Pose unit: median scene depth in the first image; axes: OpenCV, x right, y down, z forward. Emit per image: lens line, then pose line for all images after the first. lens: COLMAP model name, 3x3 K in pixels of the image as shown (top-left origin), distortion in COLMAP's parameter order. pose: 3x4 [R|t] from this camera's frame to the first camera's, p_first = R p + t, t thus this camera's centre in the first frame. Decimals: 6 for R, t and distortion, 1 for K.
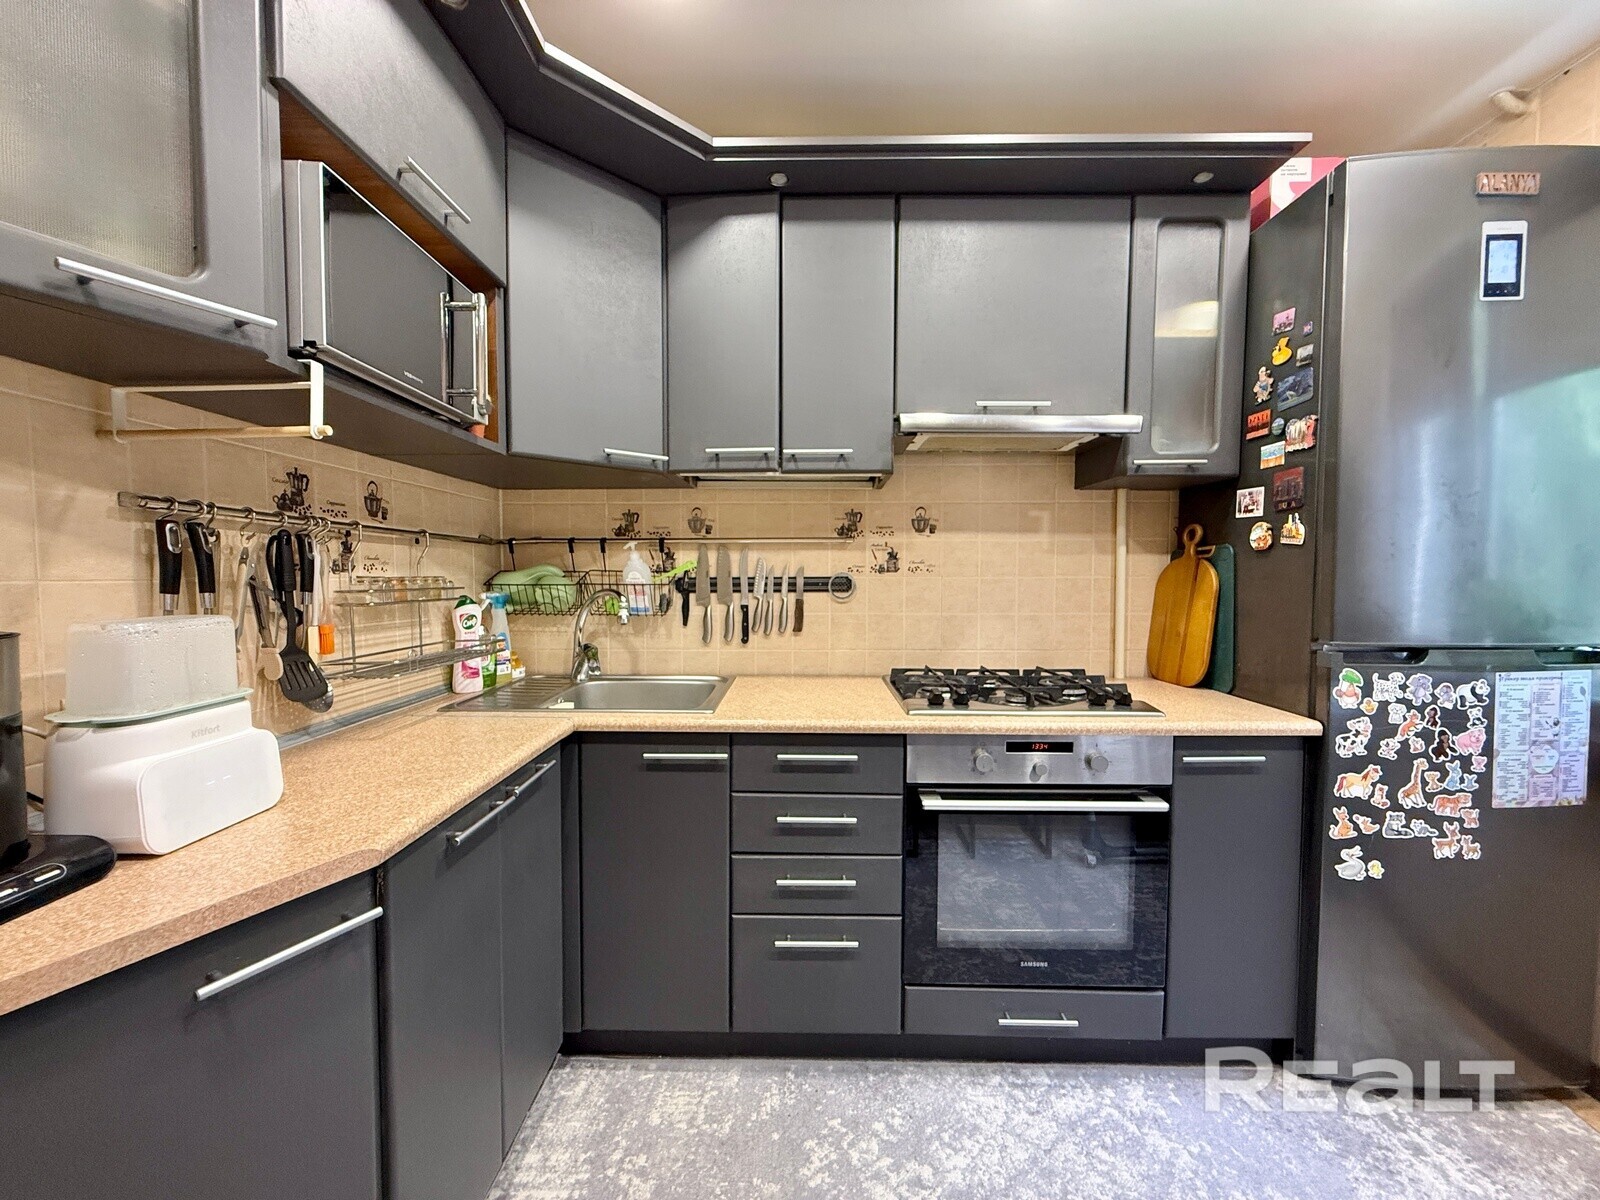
lens RADIAL K [[638.6, 0, 793.9], [0, 638.6, 600.5], [0, 0, 1]] dist [0.002556, -0.000020]
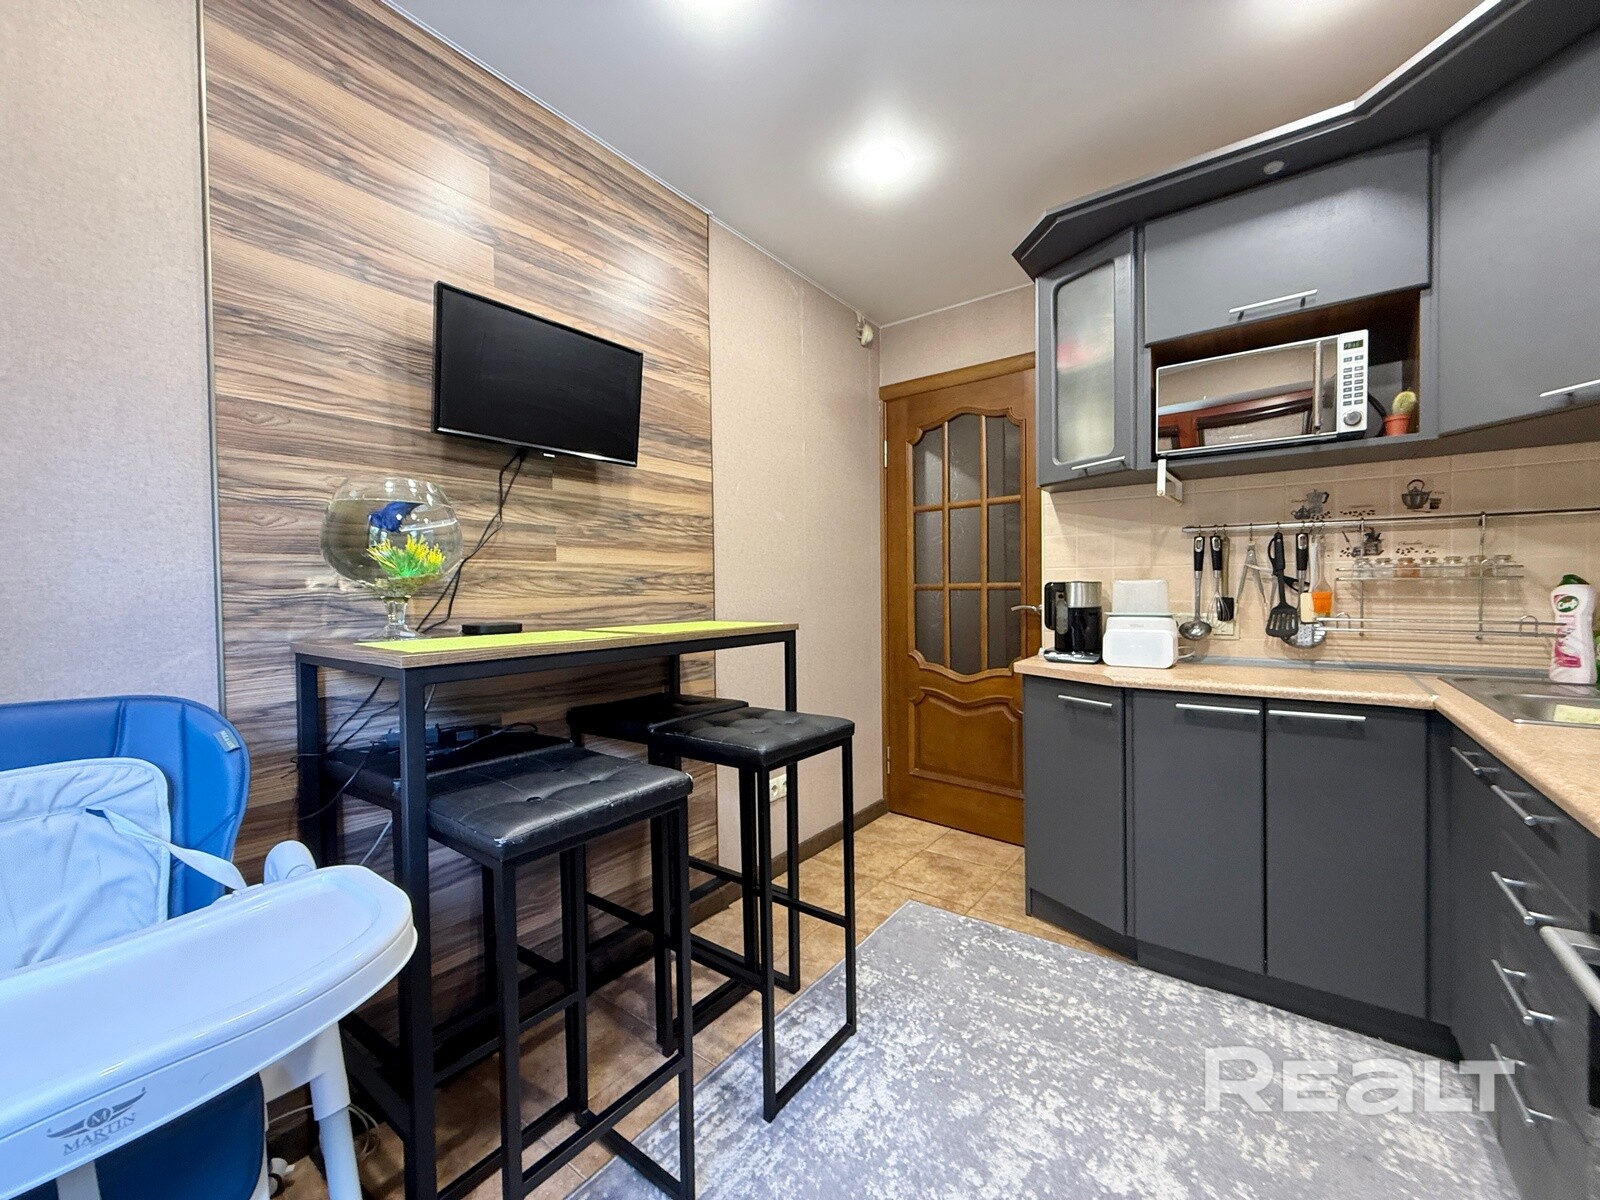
lens RADIAL K [[638.6, 0, 797.4], [0, 638.6, 600.7], [0, 0, 1]] dist [0.002556, -0.000020]
pose [[-0.584671, 0.020389, -0.811015, 0.957179], [-0.025179, 0.998747, 0.043260, 0.018970], [0.810880, 0.045713, -0.583424, 0.721722]]
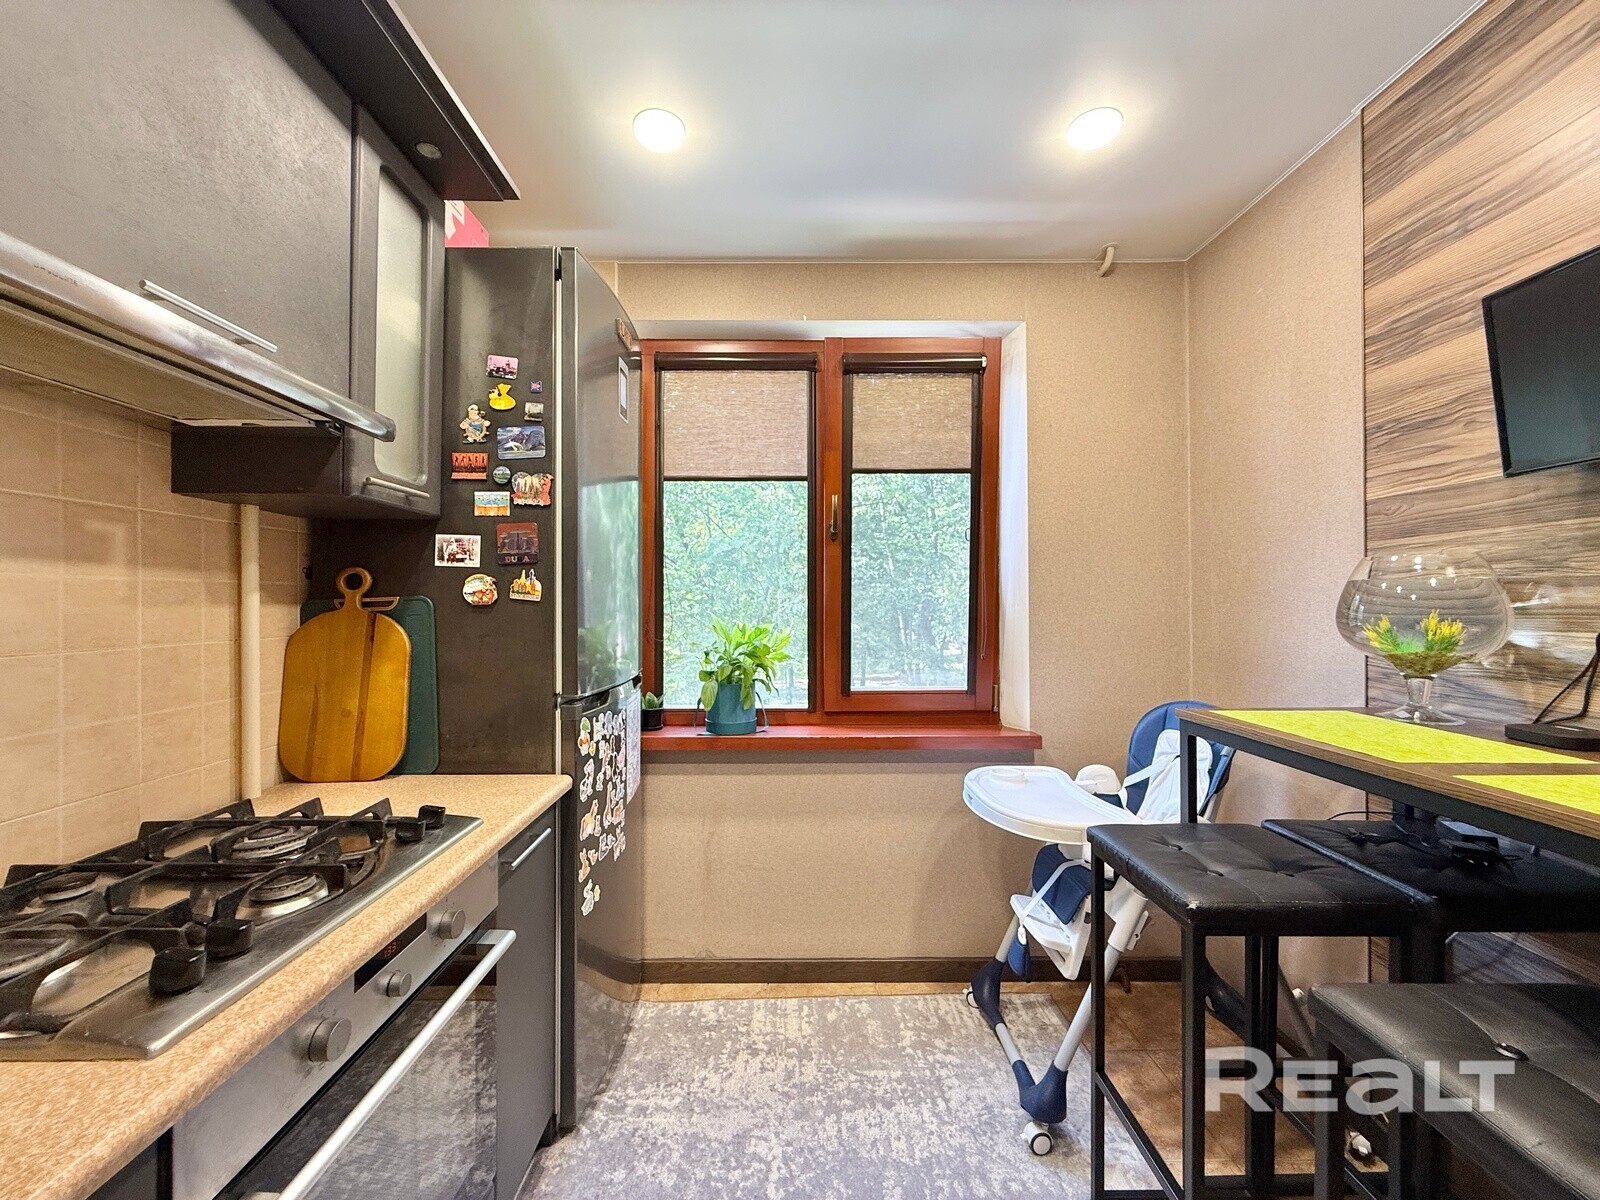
lens RADIAL K [[638.6, 0, 792.2], [0, 638.6, 601.9], [0, 0, 1]] dist [0.002556, -0.000020]
pose [[-0.030002, 0.002419, 0.999547, -0.195601], [0.047345, 0.998878, -0.000996, -0.063465], [-0.998428, 0.047294, -0.030083, 0.604540]]
